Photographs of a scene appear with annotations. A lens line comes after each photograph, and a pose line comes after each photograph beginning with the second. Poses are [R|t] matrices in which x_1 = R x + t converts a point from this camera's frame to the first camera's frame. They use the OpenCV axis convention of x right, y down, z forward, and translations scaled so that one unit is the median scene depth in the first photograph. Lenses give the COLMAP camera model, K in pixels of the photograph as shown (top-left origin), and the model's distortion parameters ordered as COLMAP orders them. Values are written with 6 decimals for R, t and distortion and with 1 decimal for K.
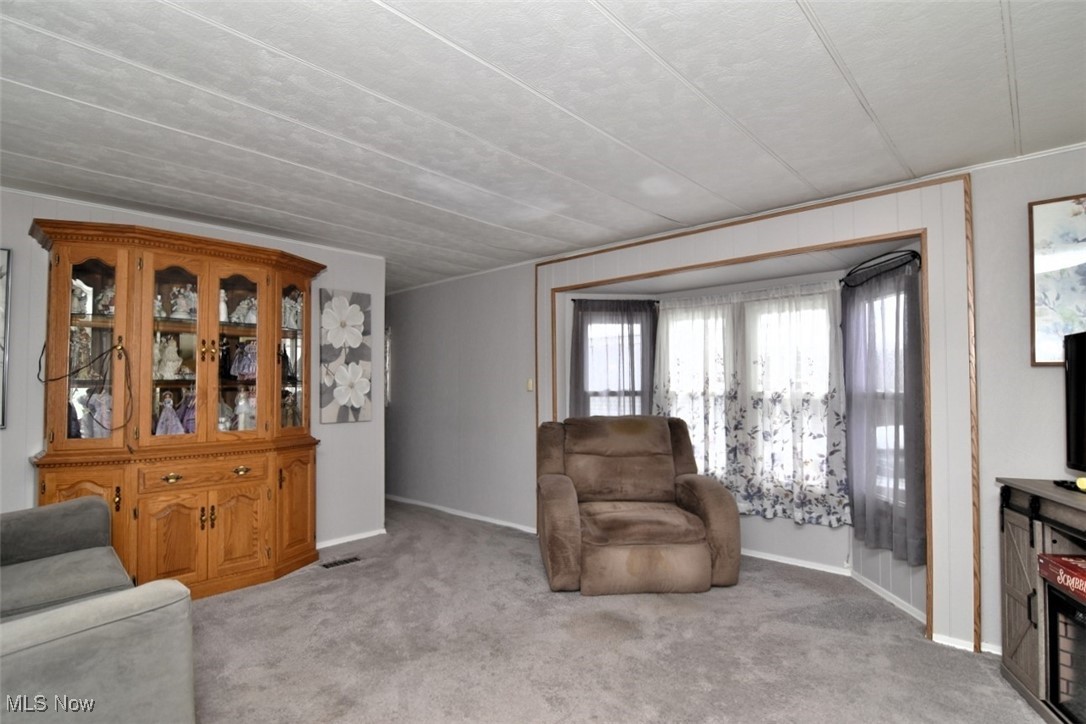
lens RADIAL K [[547.4, 0, 543.0], [0, 547.4, 362.0], [0, 0, 1]] dist [-0.005117, -0.000887]
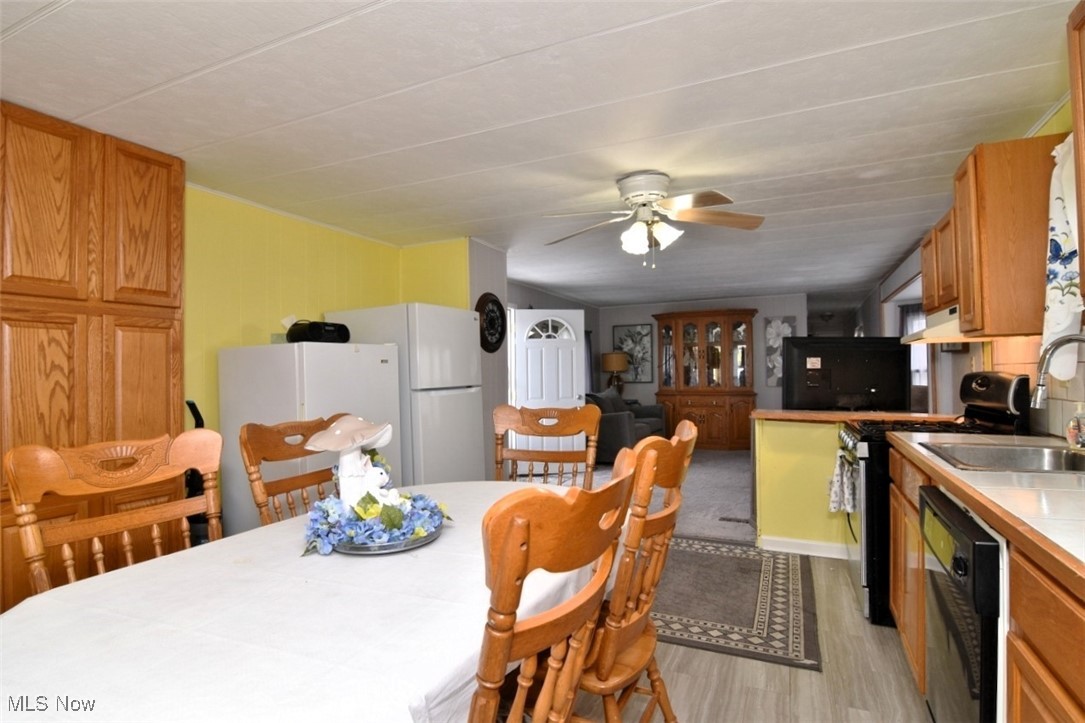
lens RADIAL K [[555.8, 0, 542.5], [0, 555.8, 361.5], [0, 0, 1]] dist [-0.000448, -0.015262]
pose [[0.310885, -0.019981, -0.950237, 1.233925], [0.051577, 0.998660, -0.004125, -0.011138], [0.949047, -0.047729, 0.311499, -0.386629]]
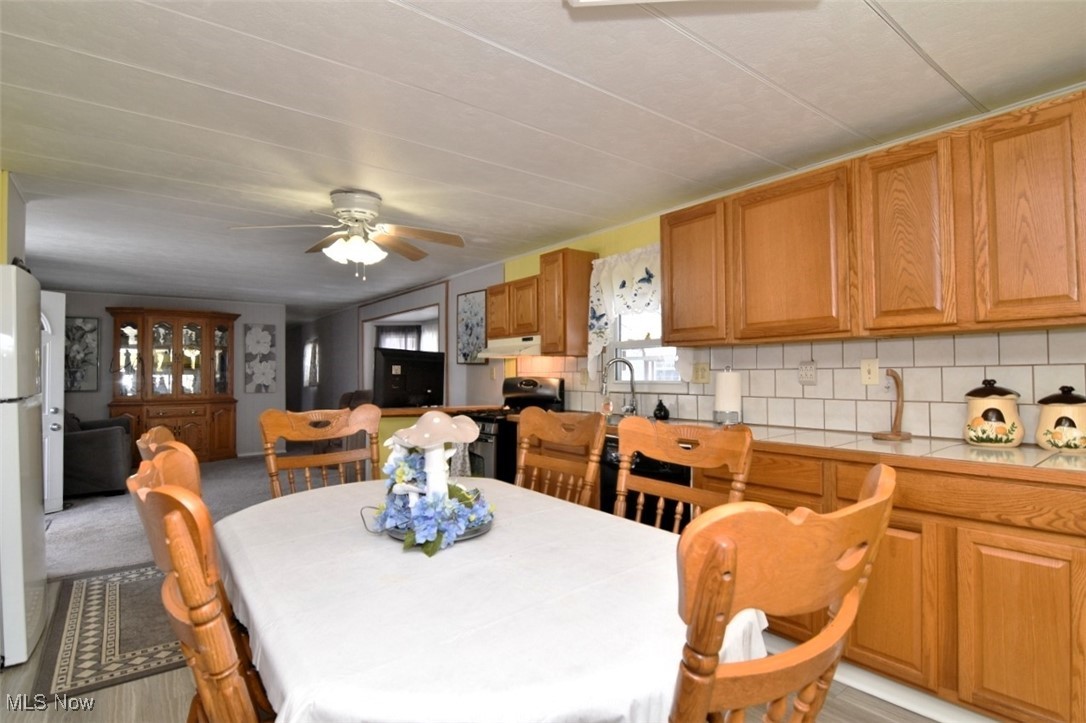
lens RADIAL K [[547.4, 0, 543.0], [0, 547.4, 361.5], [0, 0, 1]] dist [-0.005117, -0.000887]
pose [[0.986864, -0.007201, -0.161391, 0.962092], [0.010062, 0.999806, 0.016918, -0.023180], [0.161238, -0.018319, 0.986746, -0.763272]]
